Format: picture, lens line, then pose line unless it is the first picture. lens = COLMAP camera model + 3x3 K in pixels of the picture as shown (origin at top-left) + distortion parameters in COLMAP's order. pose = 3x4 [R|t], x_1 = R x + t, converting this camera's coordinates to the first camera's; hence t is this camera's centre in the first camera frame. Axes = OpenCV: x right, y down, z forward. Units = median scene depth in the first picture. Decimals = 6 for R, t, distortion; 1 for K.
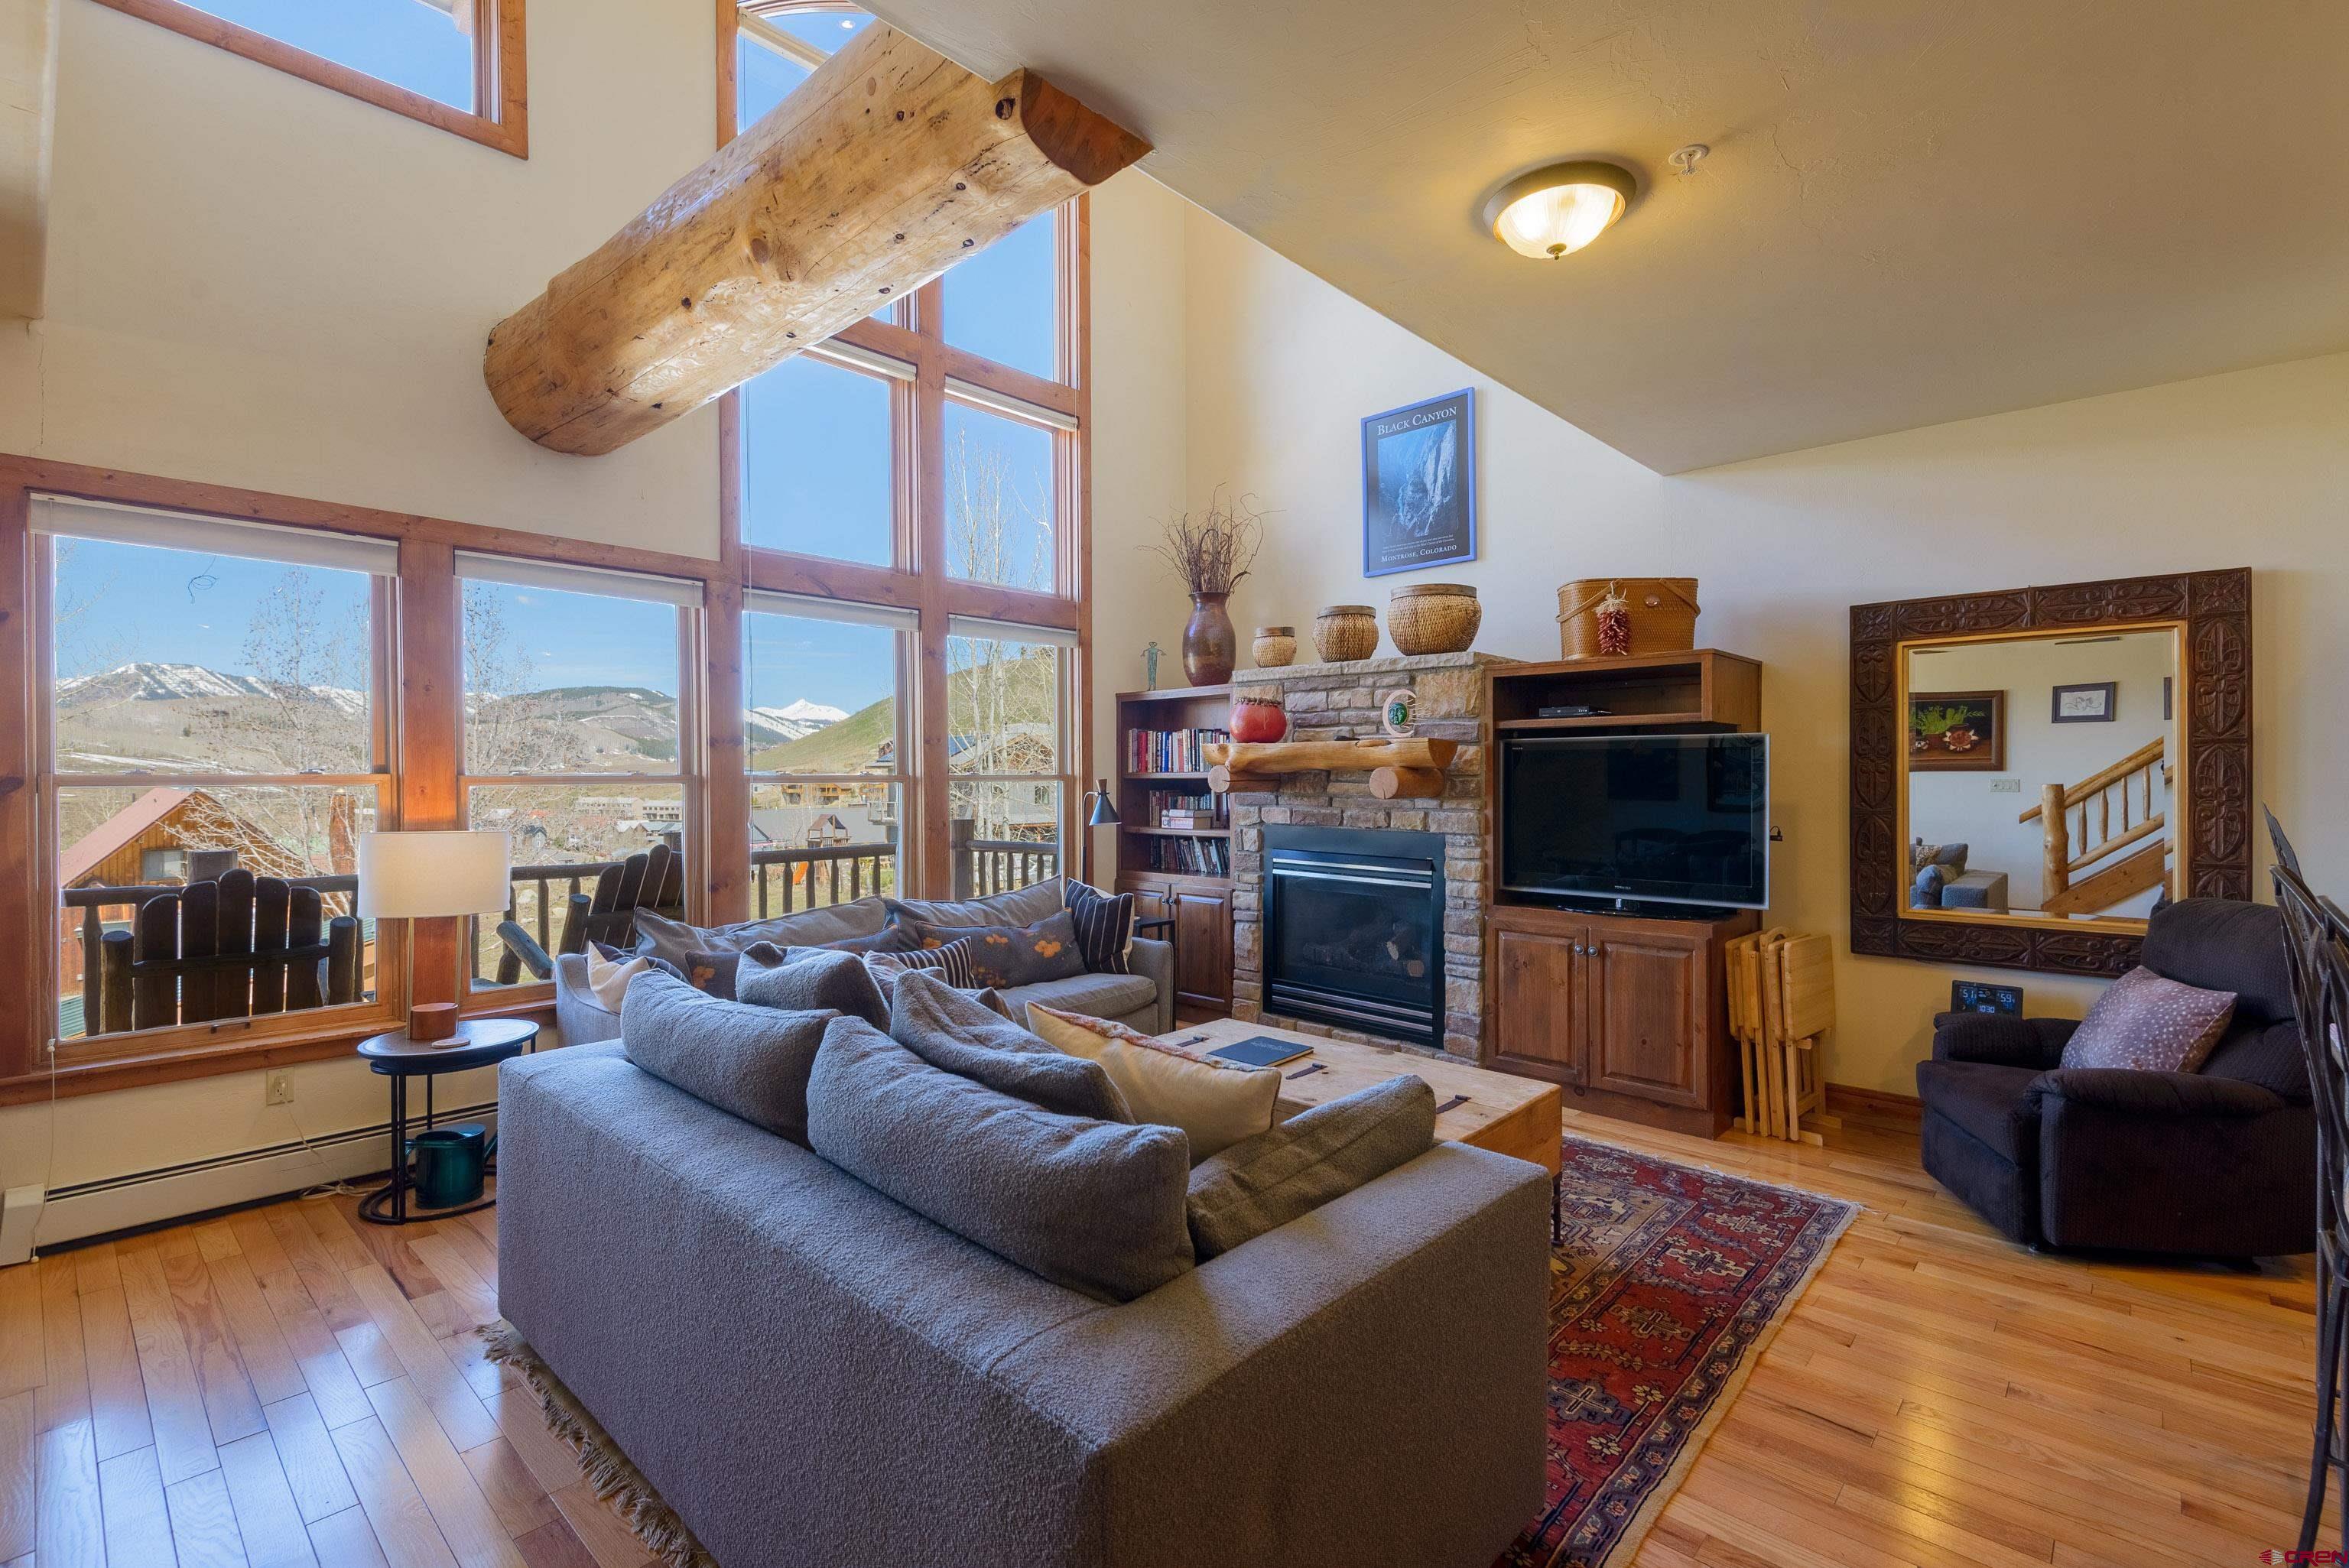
lens RADIAL K [[1060.7, 0, 1179.8], [0, 1060.7, 786.3], [0, 0, 1]] dist [0.017324, -0.005936]
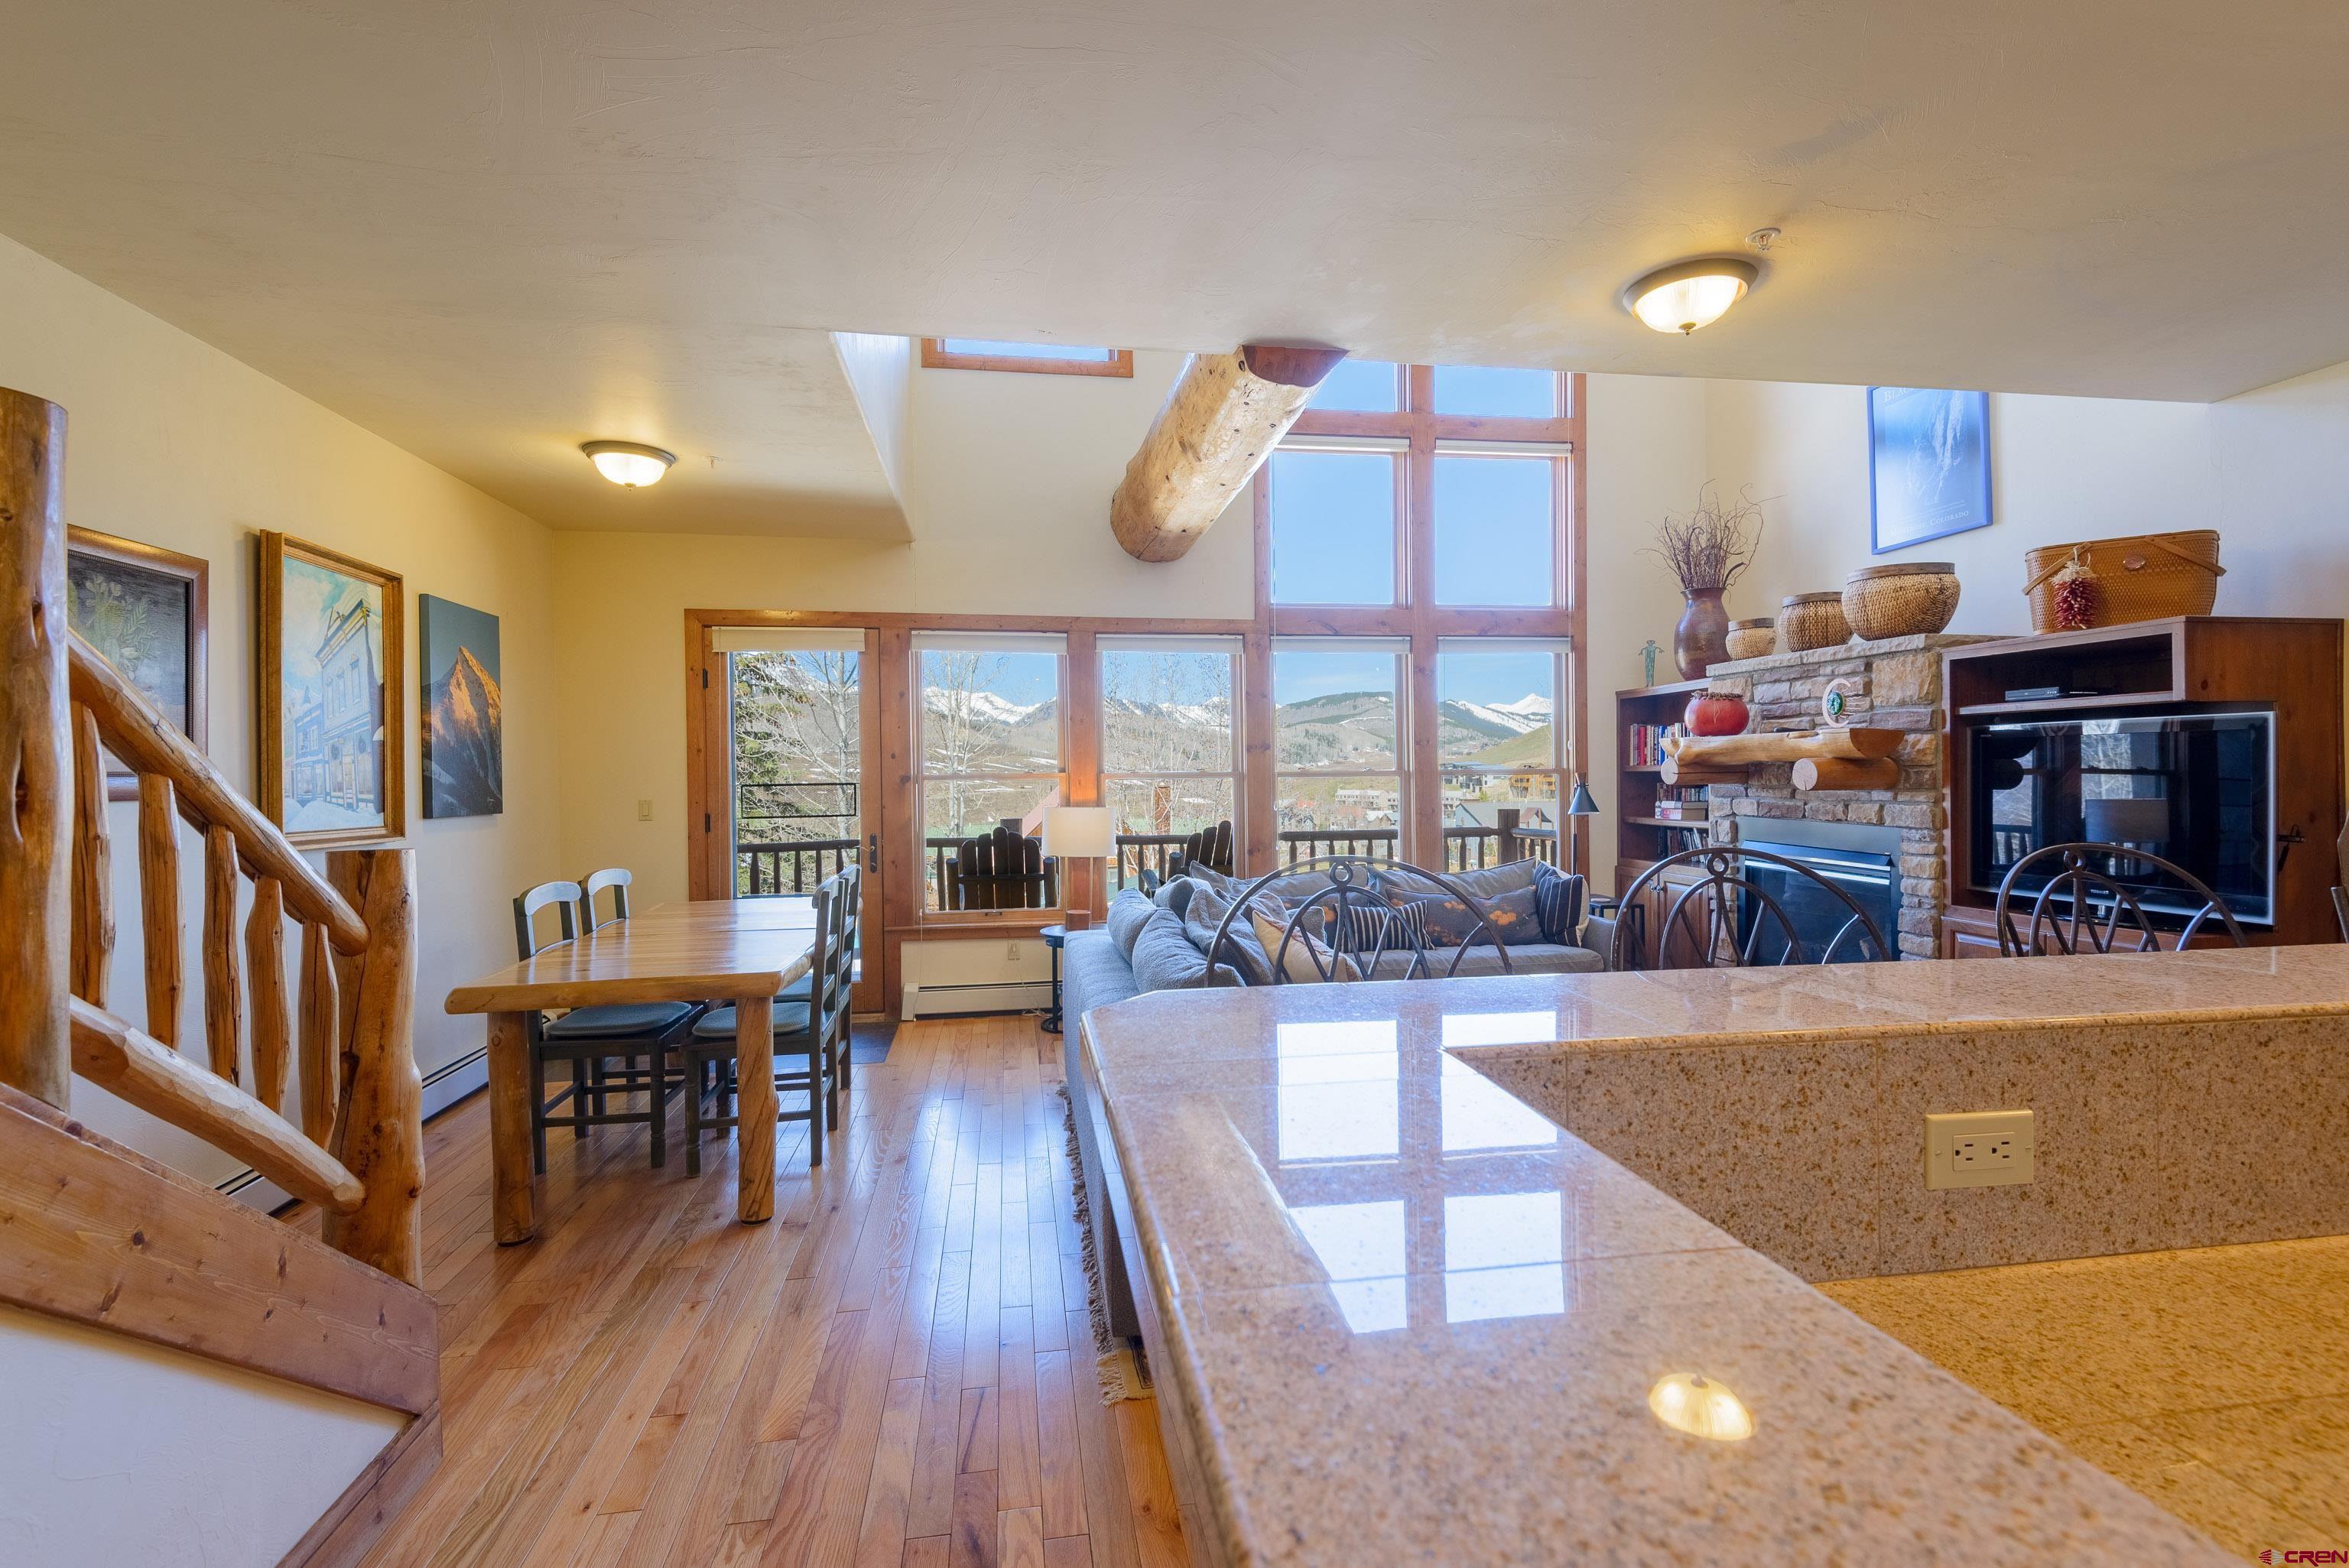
lens RADIAL K [[1060.7, 0, 1173.5], [0, 1060.7, 775.6], [0, 0, 1]] dist [0.017324, -0.005936]
pose [[0.783488, -0.004995, -0.621386, 0.342112], [0.002546, 0.999985, -0.004828, 0.001341], [0.621401, 0.002201, 0.783489, -0.154249]]
